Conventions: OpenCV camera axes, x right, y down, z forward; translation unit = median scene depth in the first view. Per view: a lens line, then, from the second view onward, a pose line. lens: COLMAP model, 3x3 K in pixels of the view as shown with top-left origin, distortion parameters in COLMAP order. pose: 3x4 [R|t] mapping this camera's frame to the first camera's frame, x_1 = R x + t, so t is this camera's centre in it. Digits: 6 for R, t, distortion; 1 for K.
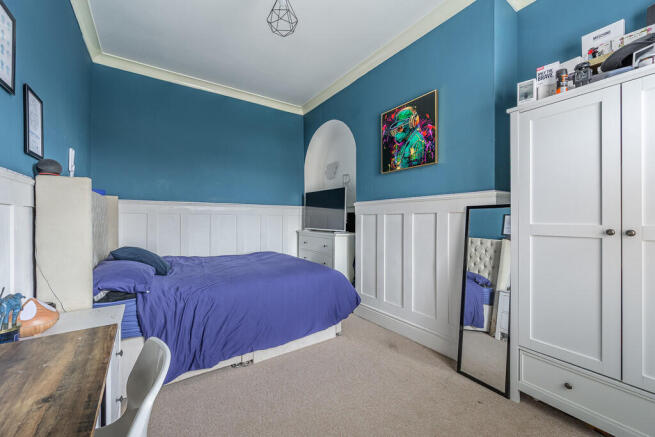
lens RADIAL K [[260.2, 0, 325.8], [0, 260.2, 217.3], [0, 0, 1]] dist [-0.000210, -0.000408]
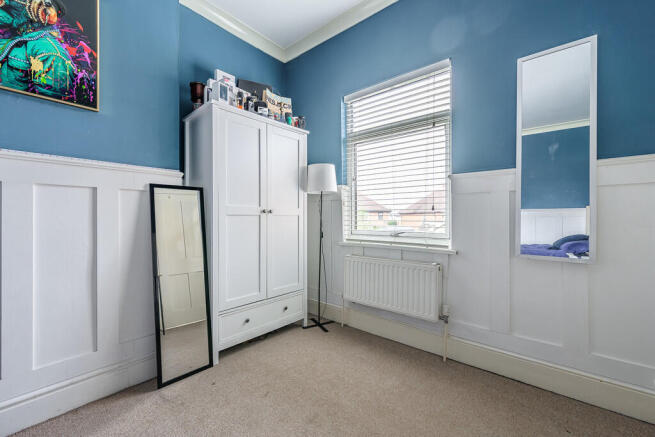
lens RADIAL K [[260.2, 0, 325.7], [0, 260.2, 219.5], [0, 0, 1]] dist [-0.000210, -0.000408]
pose [[-0.251984, -0.005799, 0.967714, -0.351927], [0.000413, 0.999981, 0.006100, 0.059488], [-0.967731, 0.001936, -0.251977, 0.617679]]
